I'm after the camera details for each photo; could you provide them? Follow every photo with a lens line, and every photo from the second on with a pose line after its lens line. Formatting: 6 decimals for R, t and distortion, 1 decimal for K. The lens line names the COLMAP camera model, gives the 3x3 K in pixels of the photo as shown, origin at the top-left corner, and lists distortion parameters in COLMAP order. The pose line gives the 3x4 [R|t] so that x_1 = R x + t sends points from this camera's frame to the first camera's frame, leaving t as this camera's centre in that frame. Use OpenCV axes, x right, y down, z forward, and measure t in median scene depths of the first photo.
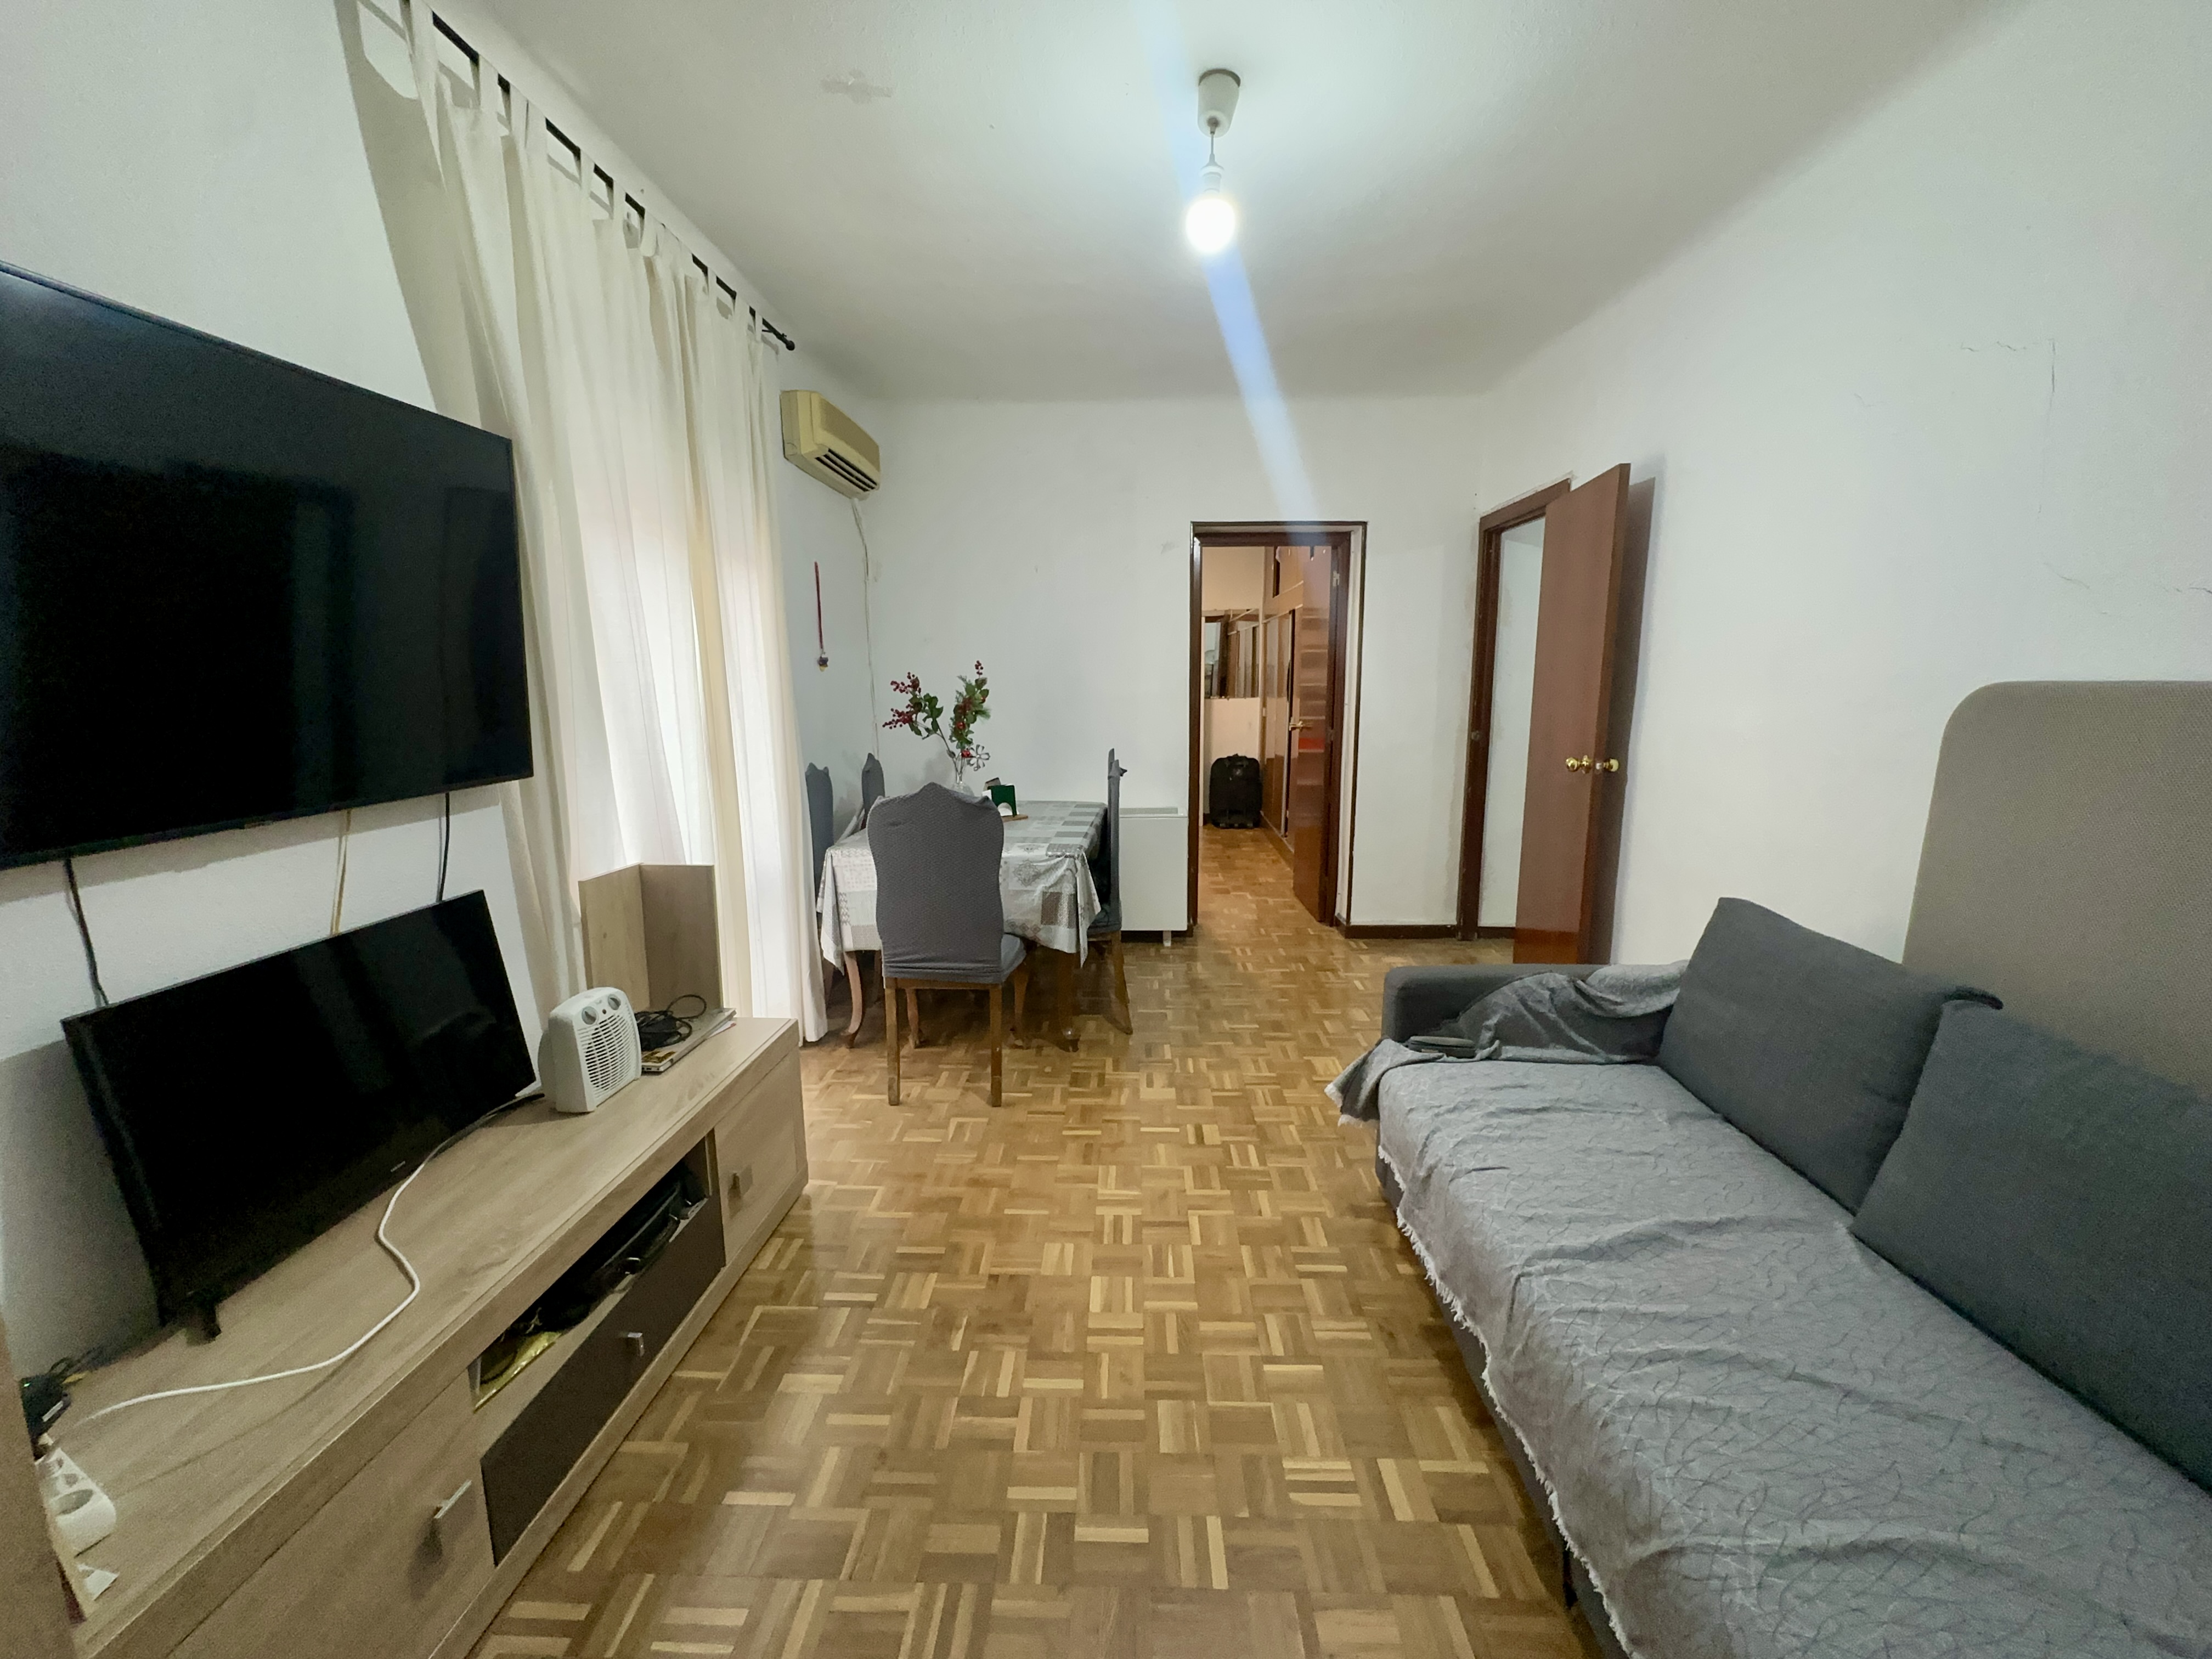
lens RADIAL K [[886.1, 0, 1103.4], [0, 886.1, 828.1], [0, 0, 1]] dist [-0.002654, 0.000724]
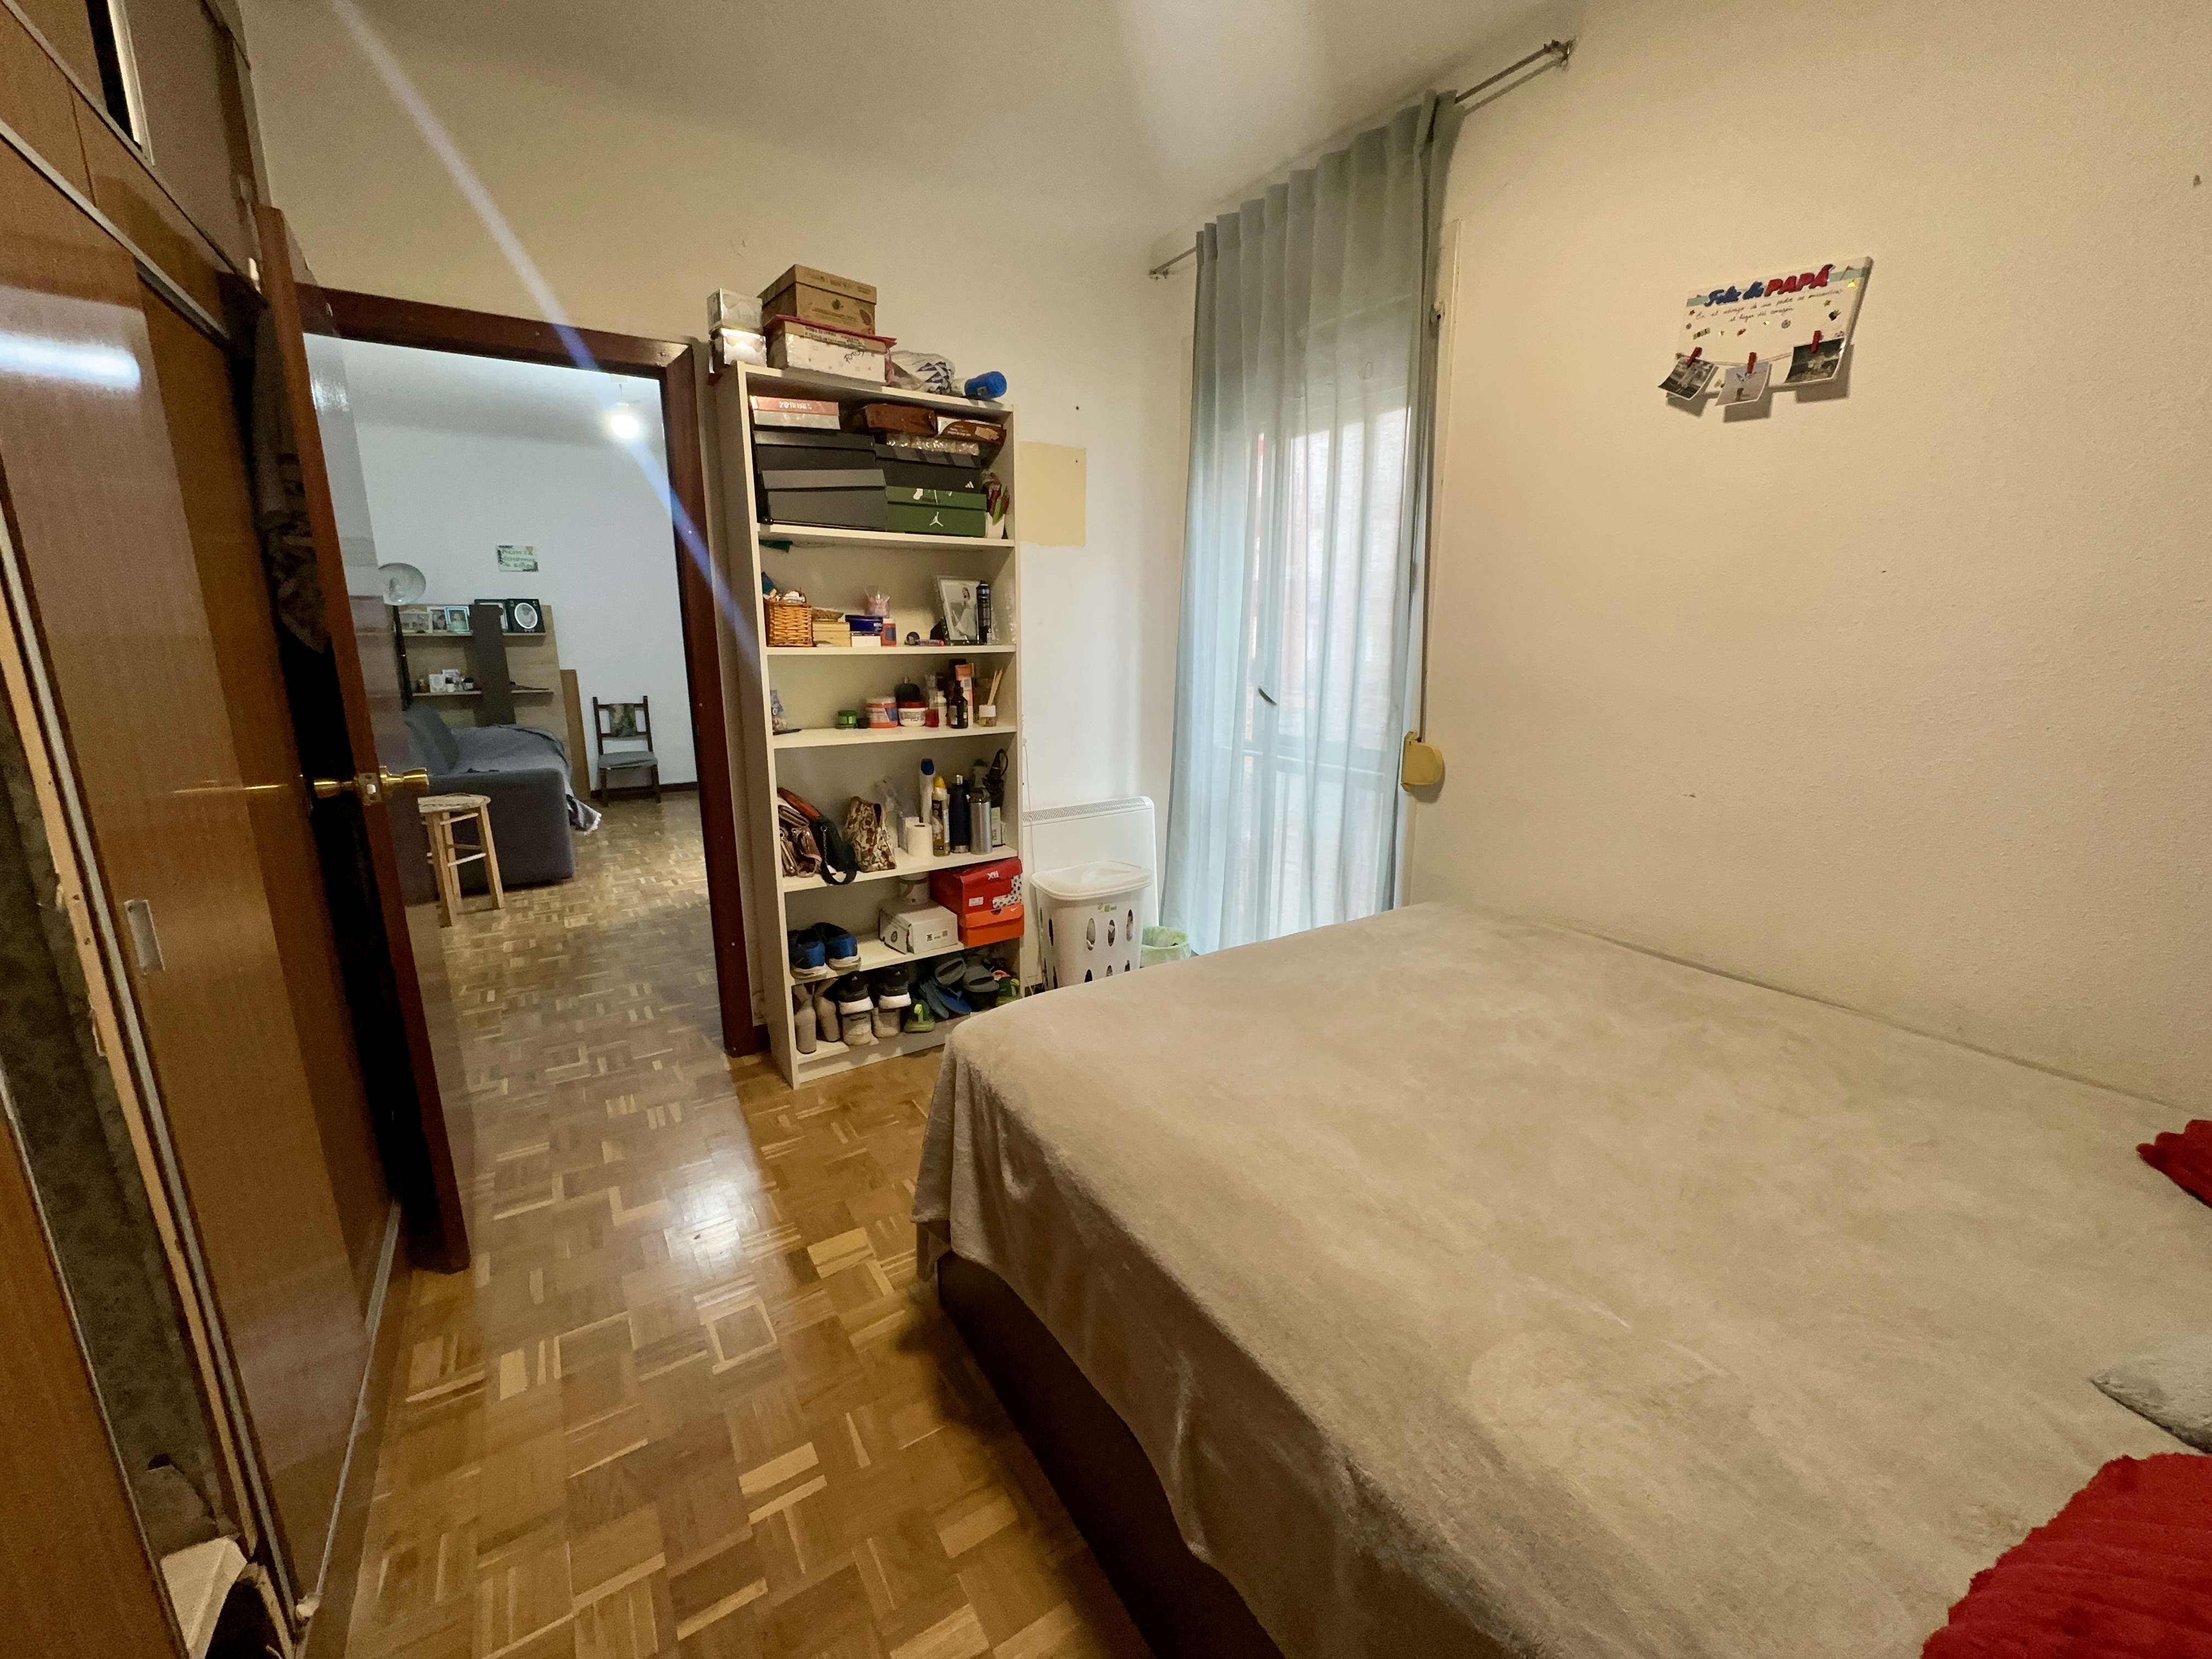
lens RADIAL K [[882.5, 0, 1104.6], [0, 882.5, 828.5], [0, 0, 1]] dist [-0.003082, 0.000260]
pose [[-0.819464, 0.127890, -0.558679, 0.406346], [-0.097205, 0.929650, 0.355391, -0.510087], [0.564827, 0.345537, -0.749383, 2.989329]]
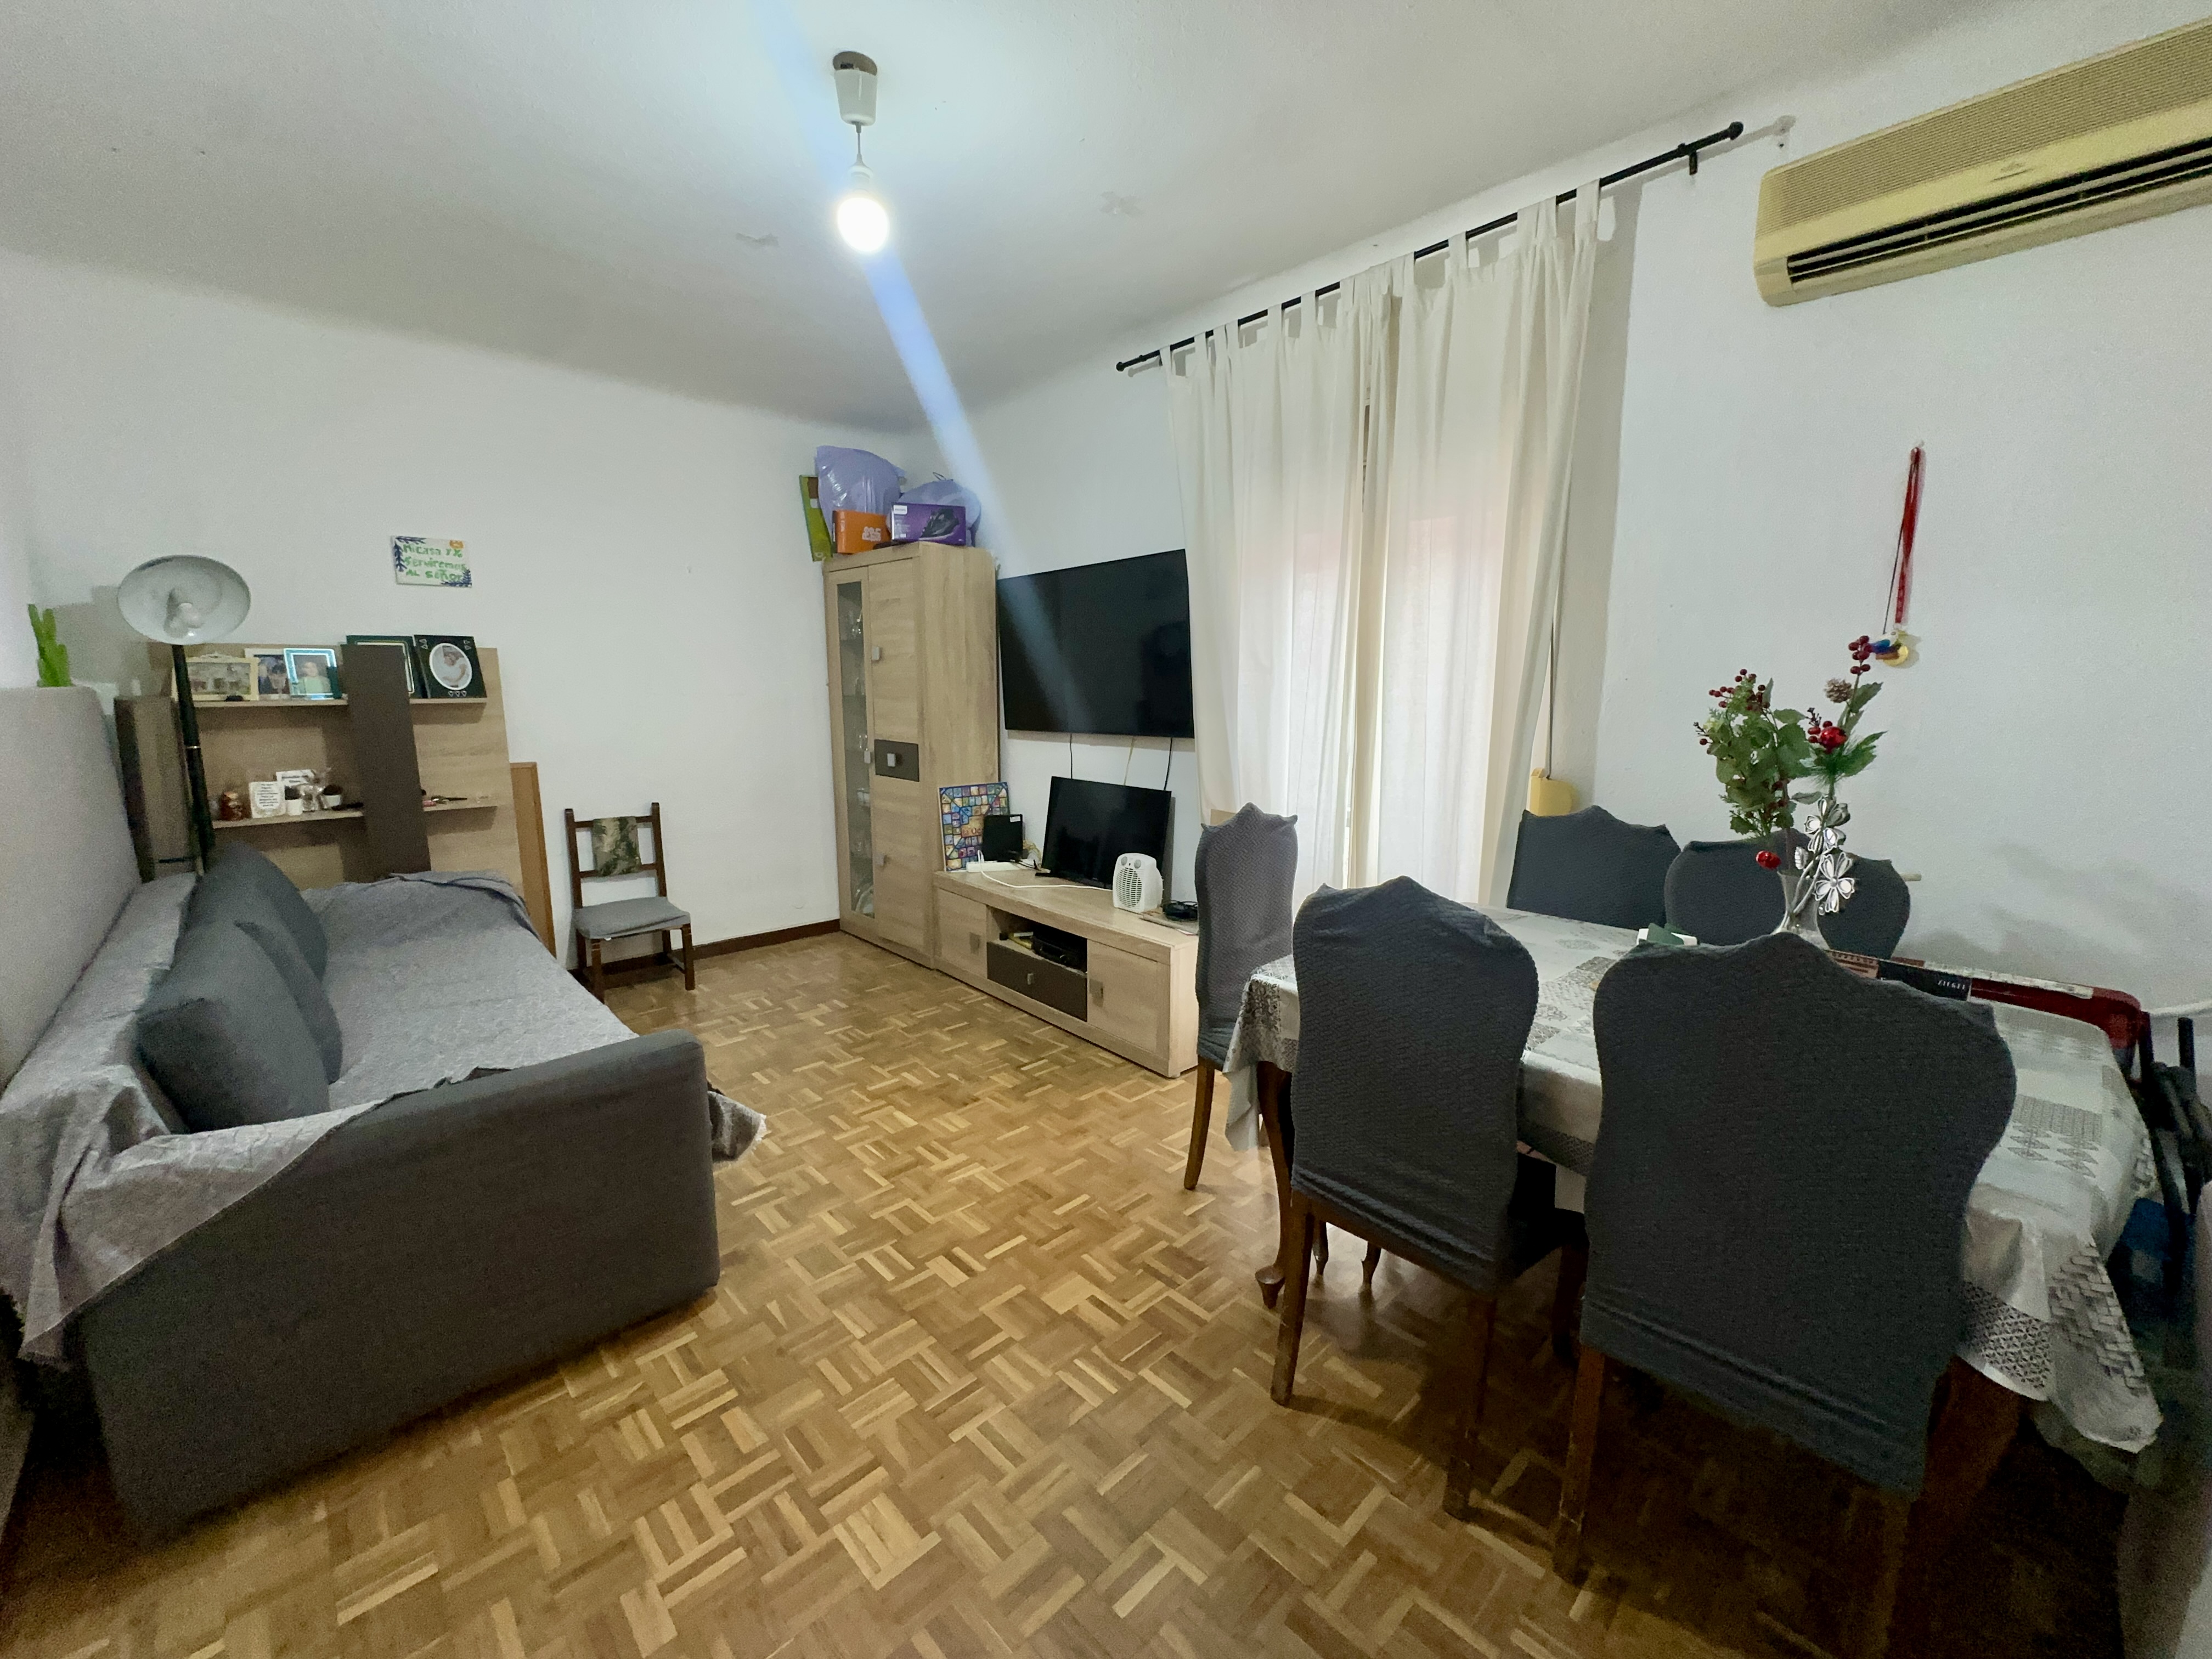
lens RADIAL K [[886.1, 0, 1103.4], [0, 886.1, 828.1], [0, 0, 1]] dist [-0.002654, 0.000724]
pose [[-0.701569, 0.119928, -0.702437, 0.560097], [-0.115653, 0.953505, 0.278304, -0.273883], [0.703154, 0.276489, -0.655079, 1.600053]]
